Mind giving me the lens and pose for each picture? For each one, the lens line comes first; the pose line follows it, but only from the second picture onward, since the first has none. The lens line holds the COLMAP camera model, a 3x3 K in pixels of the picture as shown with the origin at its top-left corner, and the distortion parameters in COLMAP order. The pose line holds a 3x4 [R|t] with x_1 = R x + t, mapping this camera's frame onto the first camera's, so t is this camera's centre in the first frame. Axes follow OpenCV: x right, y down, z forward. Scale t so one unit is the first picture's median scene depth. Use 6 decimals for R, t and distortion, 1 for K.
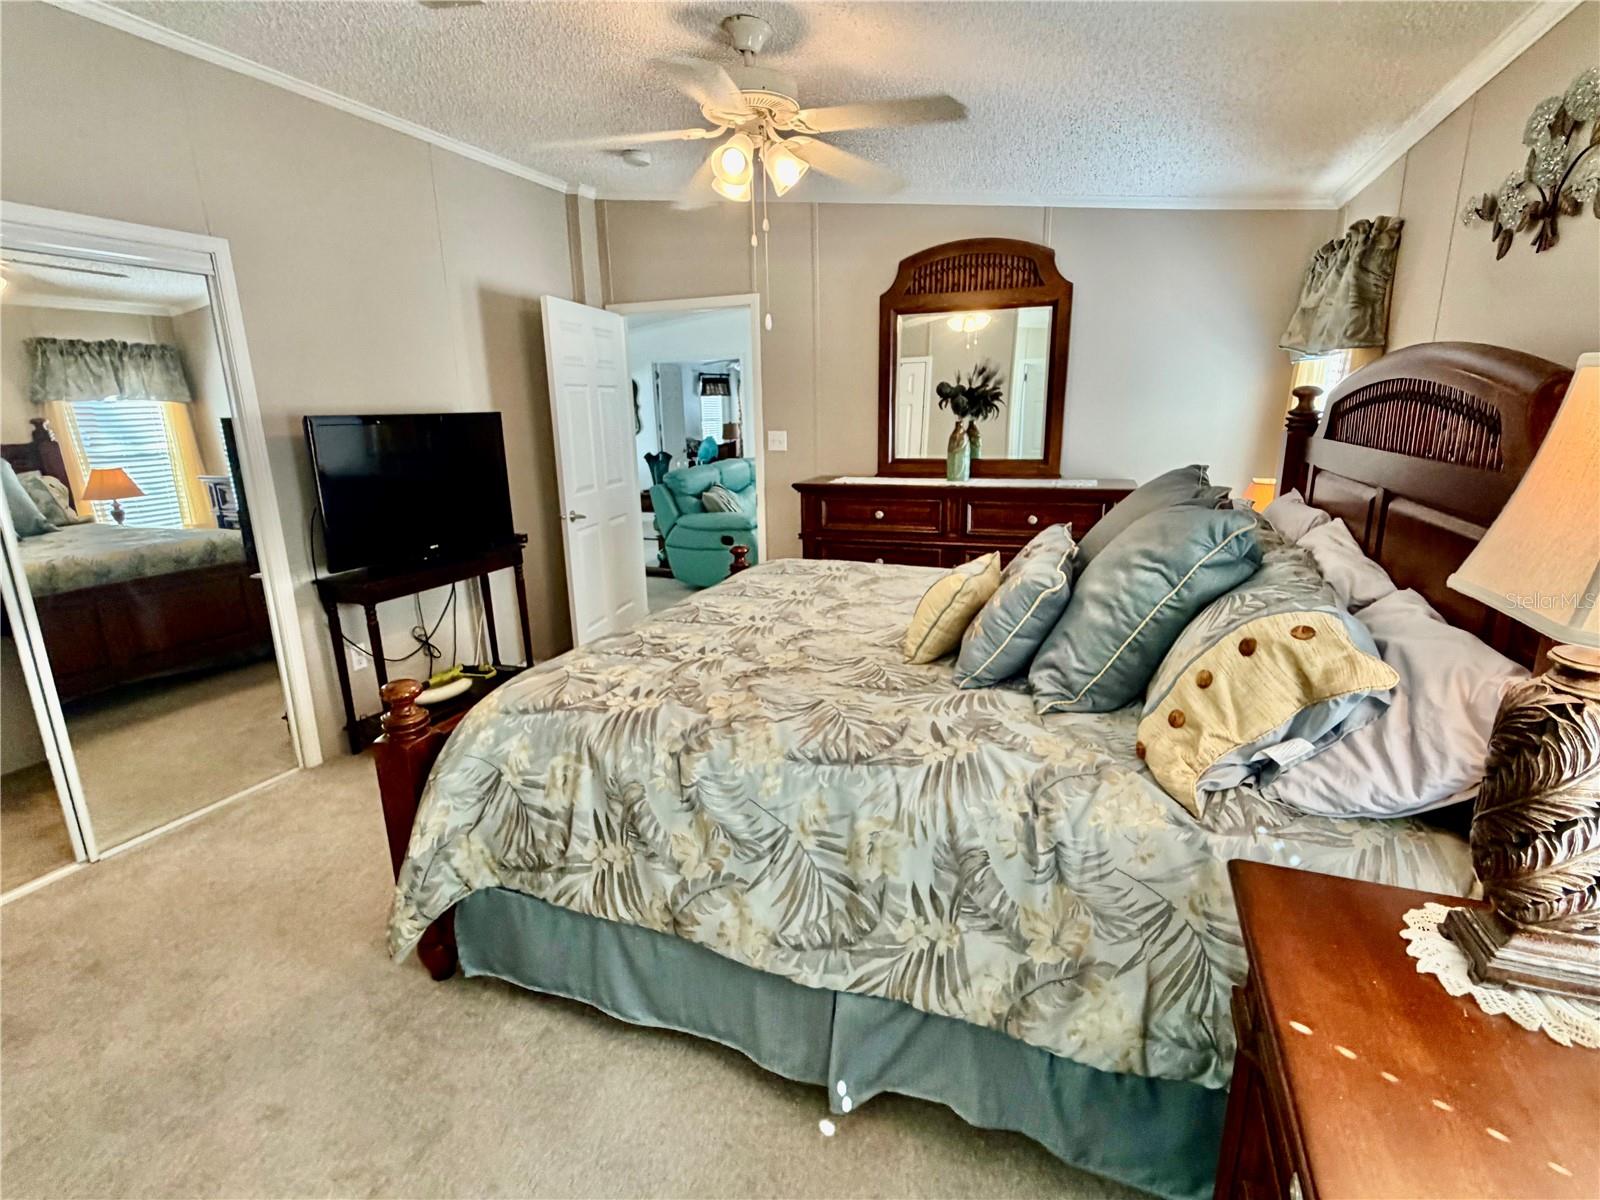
lens RADIAL K [[798.6, 0, 805.7], [0, 798.6, 611.0], [0, 0, 1]] dist [0.004303, -0.001698]
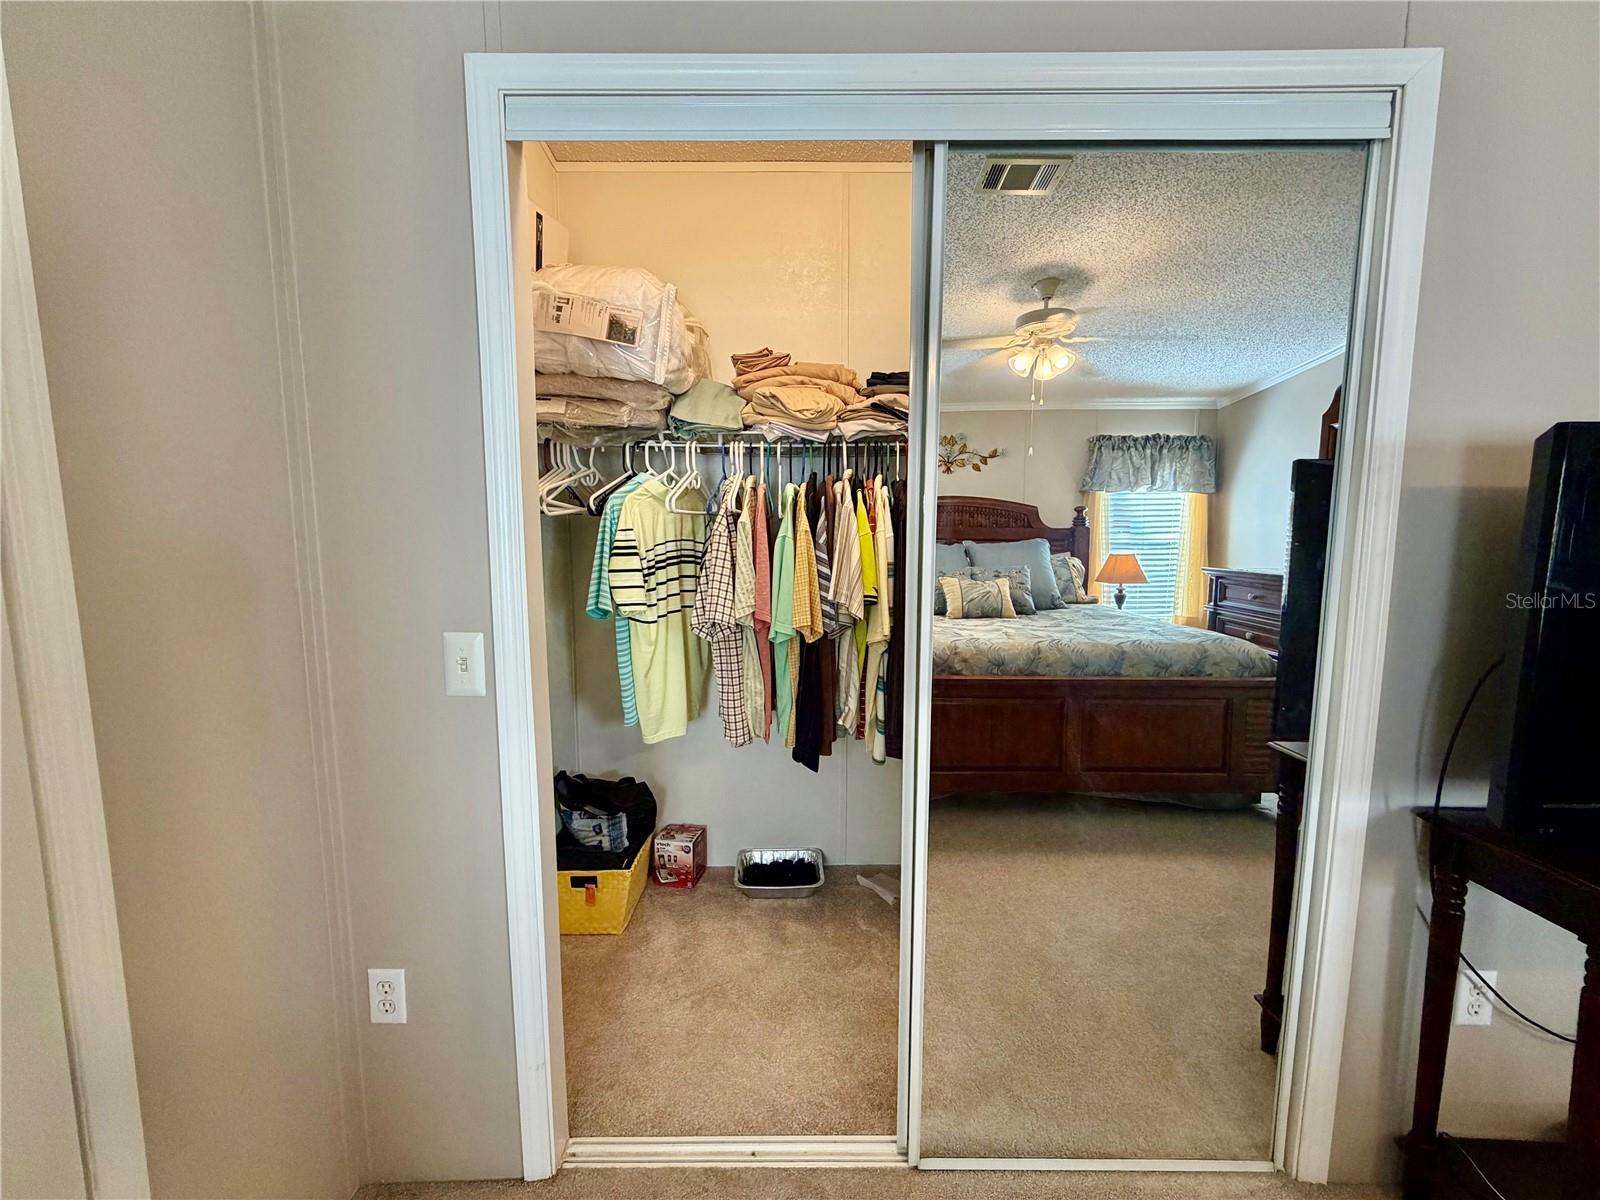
lens RADIAL K [[643.6, 0, 791.4], [0, 643.6, 599.3], [0, 0, 1]] dist [0.001203, -0.000392]
pose [[0.362587, 0.118748, -0.924353, -0.250645], [-0.236959, 0.970999, 0.031791, -0.046543], [0.901322, 0.207507, 0.380210, 0.309470]]
